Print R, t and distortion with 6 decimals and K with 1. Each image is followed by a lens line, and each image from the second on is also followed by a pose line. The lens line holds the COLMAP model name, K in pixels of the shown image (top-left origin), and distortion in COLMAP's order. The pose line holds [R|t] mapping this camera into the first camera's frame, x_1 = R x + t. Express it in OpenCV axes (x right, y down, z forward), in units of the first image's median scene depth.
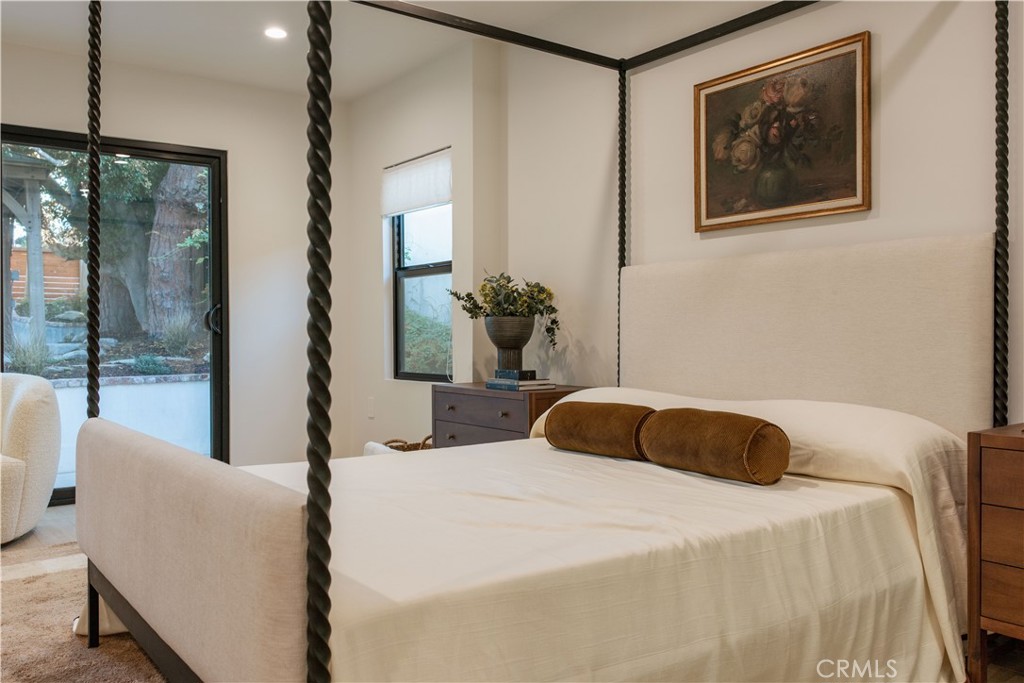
lens RADIAL K [[830.8, 0, 512.0], [0, 830.8, 341.5], [0, 0, 1]] dist [0.001286, -0.000008]
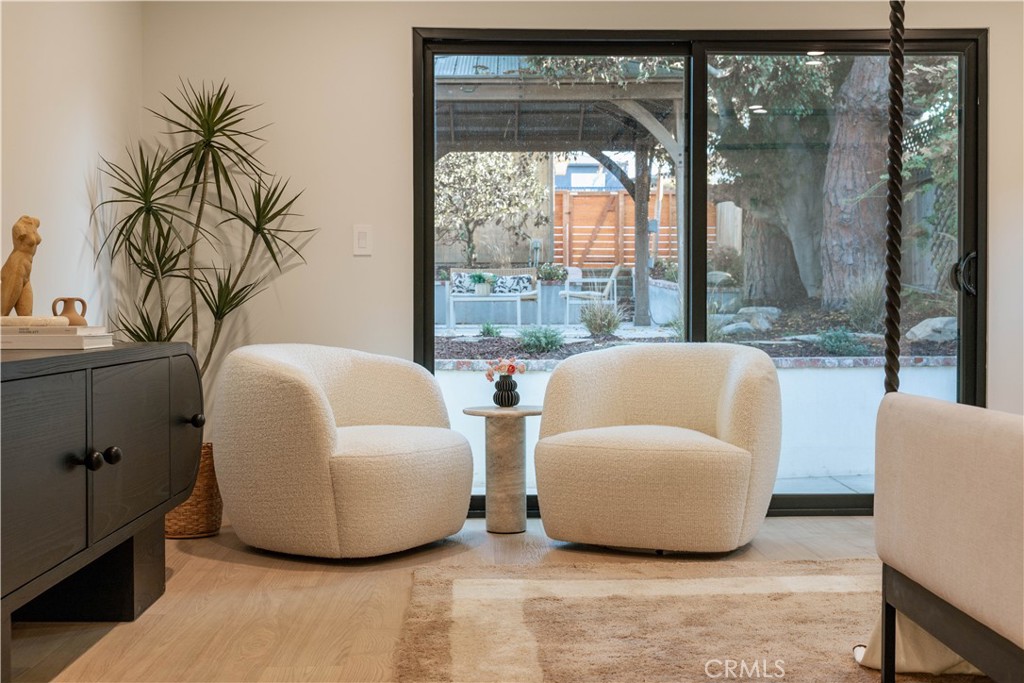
lens RADIAL K [[1263.3, 0, 512.0], [0, 1263.3, 341.5], [0, 0, 1]] dist [-0.003809, -0.031801]
pose [[0.809934, 0.016859, -0.586279, -0.100218], [-0.005346, 0.999757, 0.021363, 0.021000], [0.586497, -0.014169, 0.809827, -0.176205]]
